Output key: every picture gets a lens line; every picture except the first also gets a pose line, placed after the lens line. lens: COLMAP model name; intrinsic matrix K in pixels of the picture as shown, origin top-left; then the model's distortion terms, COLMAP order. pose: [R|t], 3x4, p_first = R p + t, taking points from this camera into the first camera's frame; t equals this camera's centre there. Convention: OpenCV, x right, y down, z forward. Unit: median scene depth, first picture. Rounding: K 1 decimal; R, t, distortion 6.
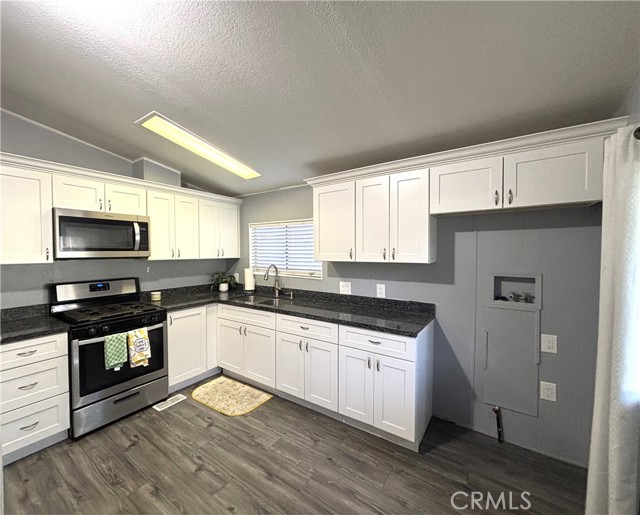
lens RADIAL K [[276.6, 0, 294.0], [0, 276.6, 256.5], [0, 0, 1]] dist [-0.003873, 0.000047]
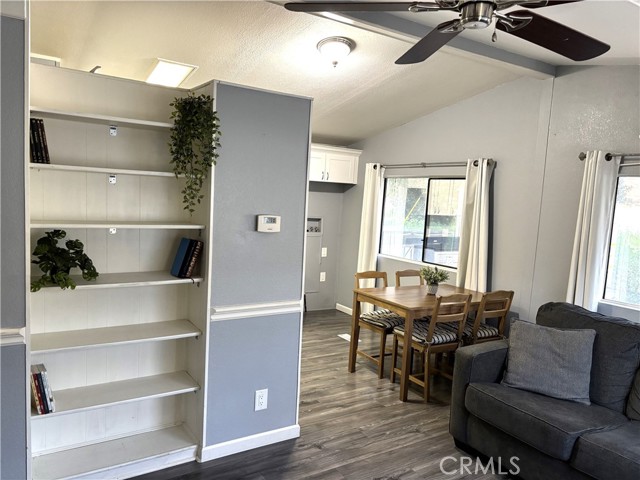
lens RADIAL K [[482.7, 0, 318.0], [0, 482.7, 243.5], [0, 0, 1]] dist [0.044759, -0.040786]
pose [[0.348715, -0.068547, 0.934719, -1.839022], [-0.033969, 0.995742, 0.085695, -0.027509], [-0.936613, -0.061634, 0.344902, -0.096238]]
